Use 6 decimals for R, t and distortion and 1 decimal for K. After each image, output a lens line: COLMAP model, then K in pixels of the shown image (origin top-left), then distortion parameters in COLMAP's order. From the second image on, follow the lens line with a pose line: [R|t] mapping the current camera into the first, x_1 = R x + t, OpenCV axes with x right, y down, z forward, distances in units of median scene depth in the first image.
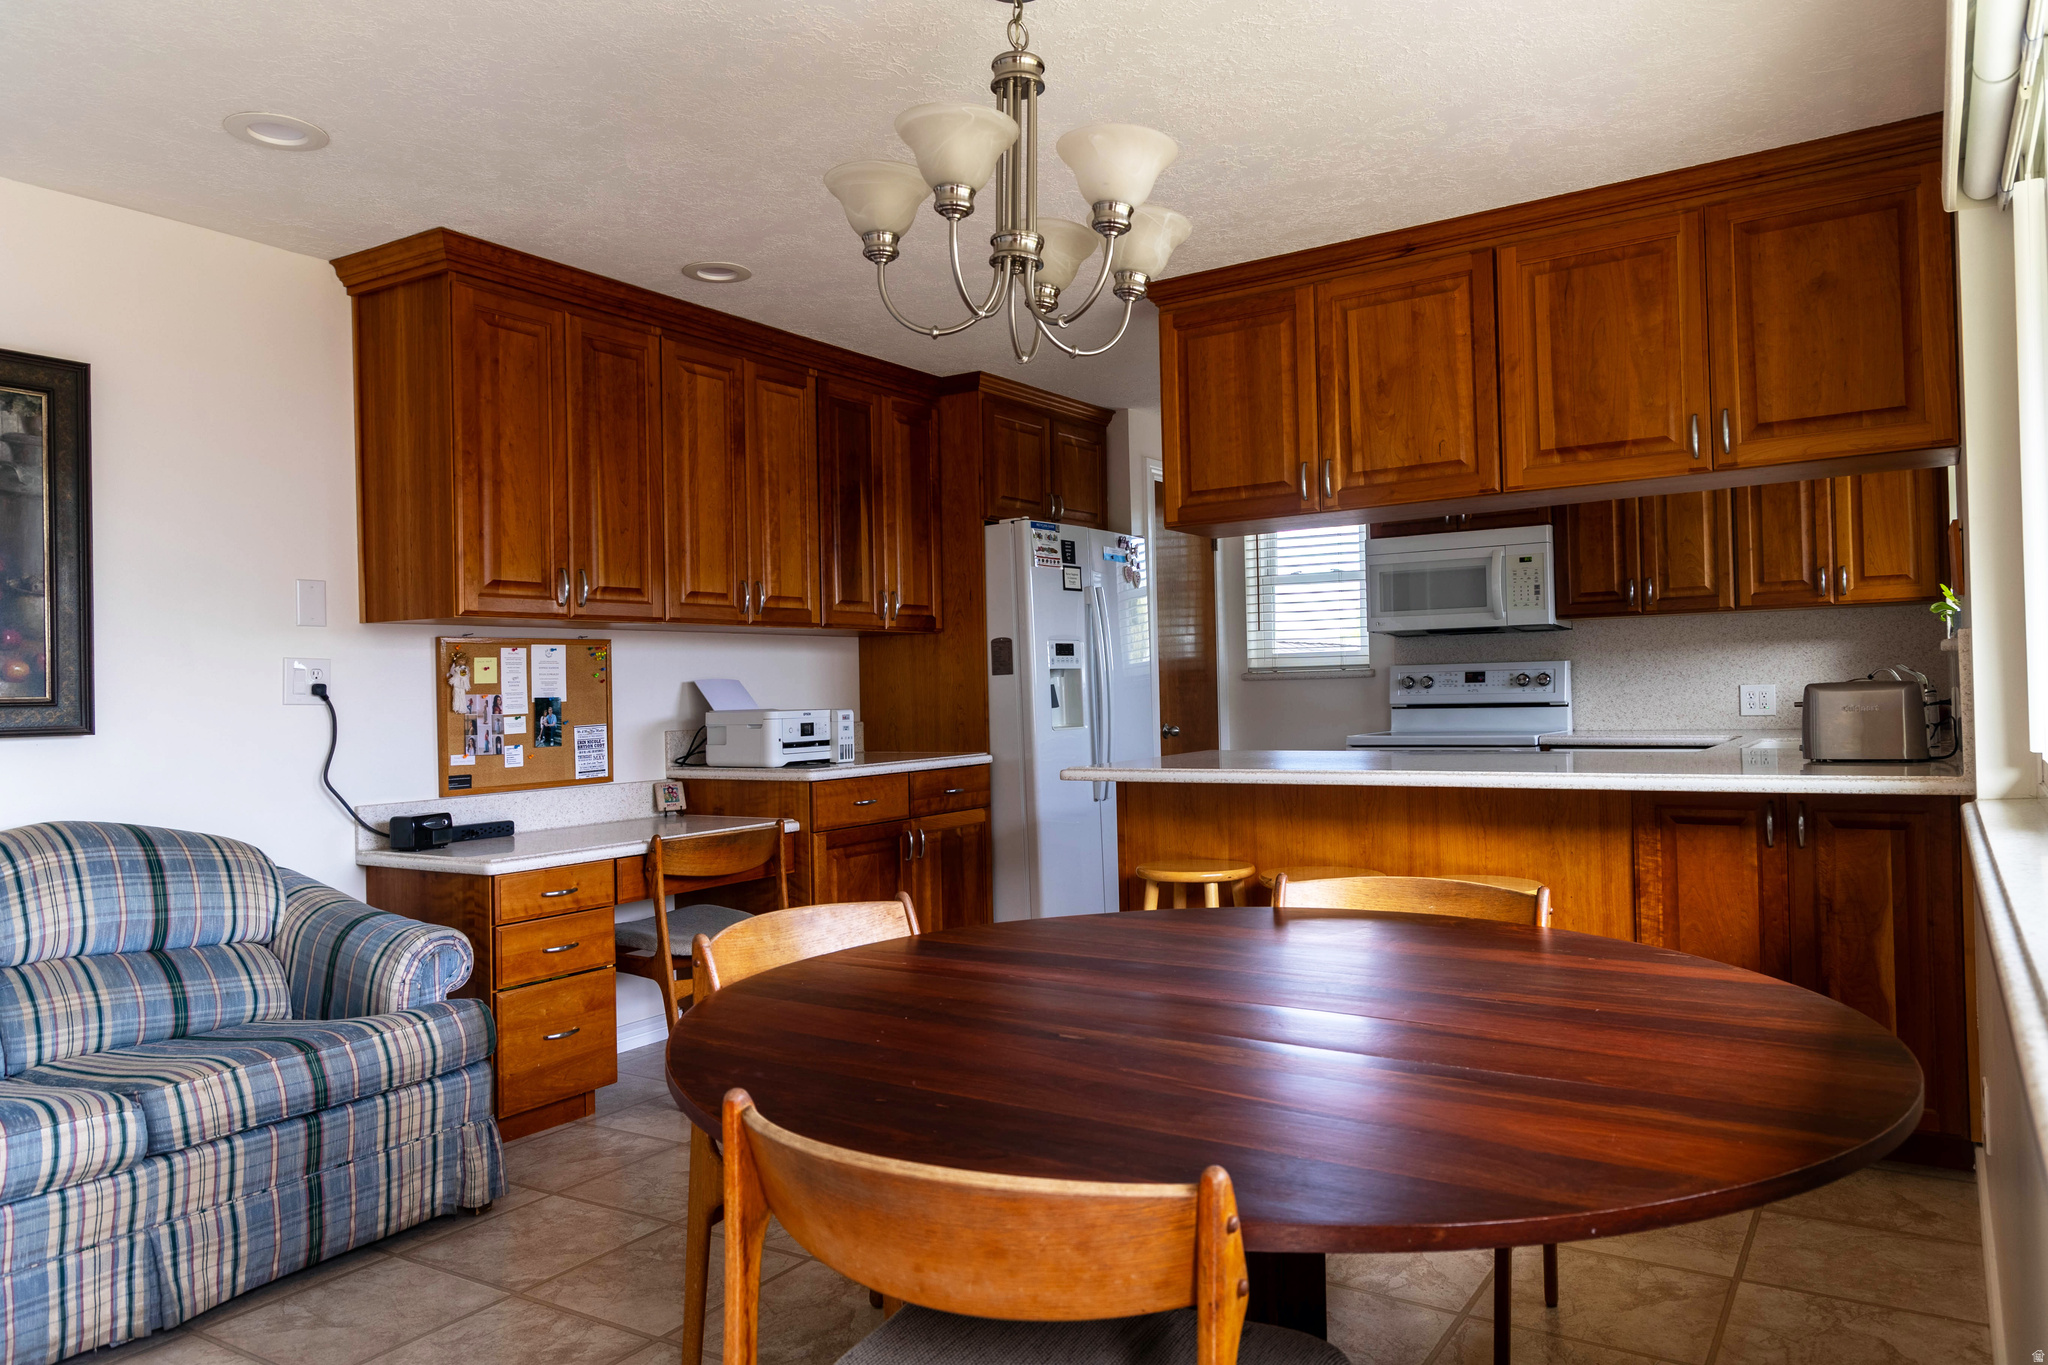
lens RADIAL K [[1373.6, 0, 1024.0], [0, 1373.6, 682.5], [0, 0, 1]] dist [-0.001018, -0.001670]
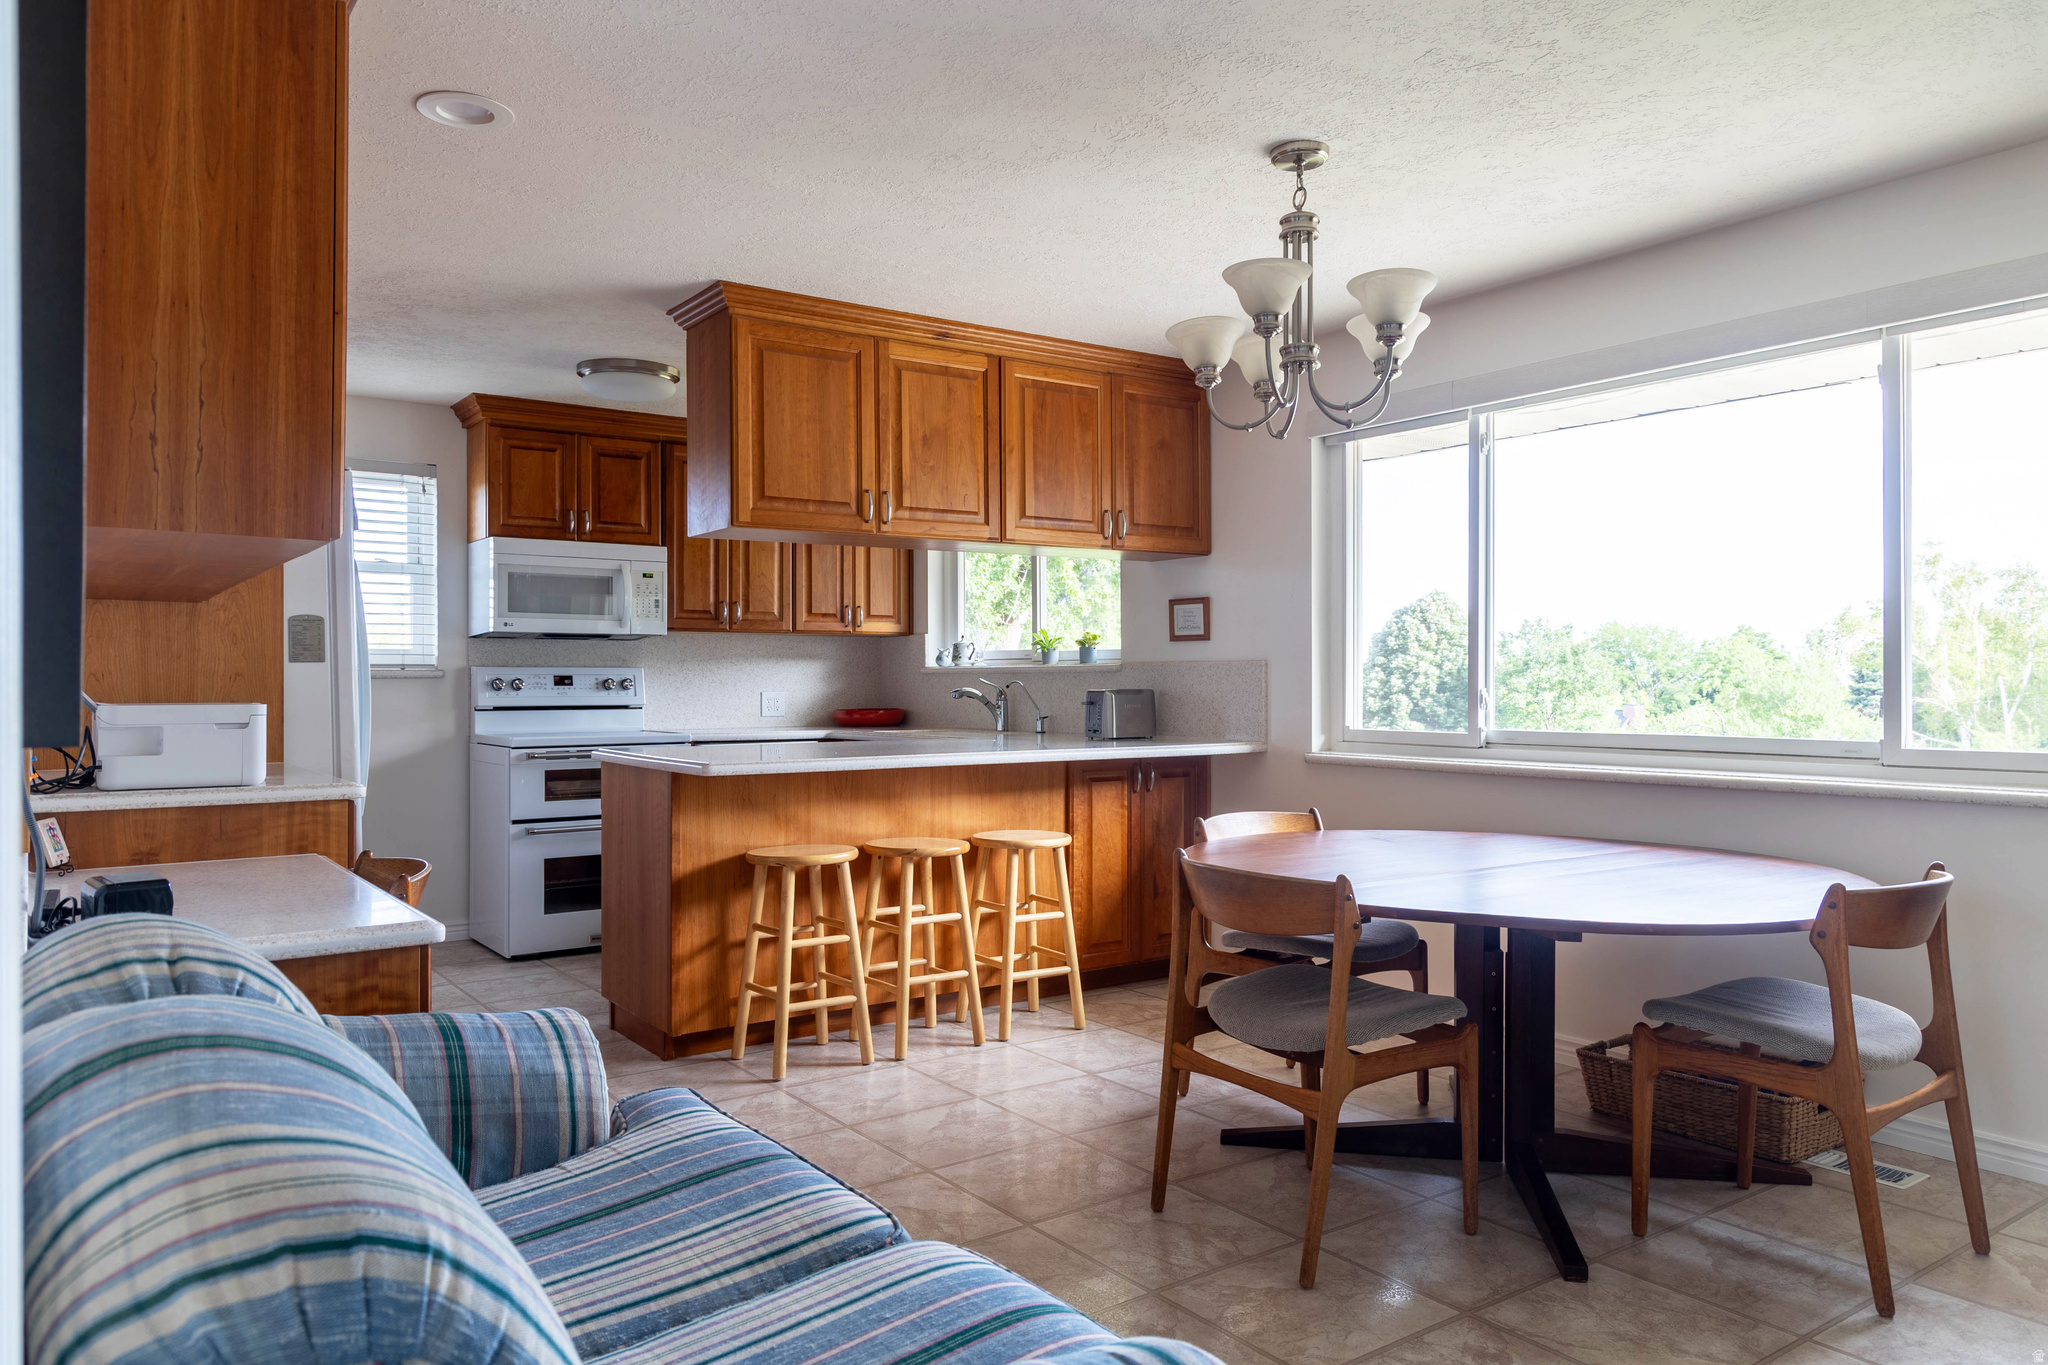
lens RADIAL K [[1373.6, 0, 1024.0], [0, 1373.6, 682.5], [0, 0, 1]] dist [-0.001018, -0.001670]
pose [[0.364621, 0.024155, 0.930843, -0.666667], [-0.013333, 0.999696, -0.020719, 0.018827], [-0.931060, -0.004856, 0.364833, 0.374225]]
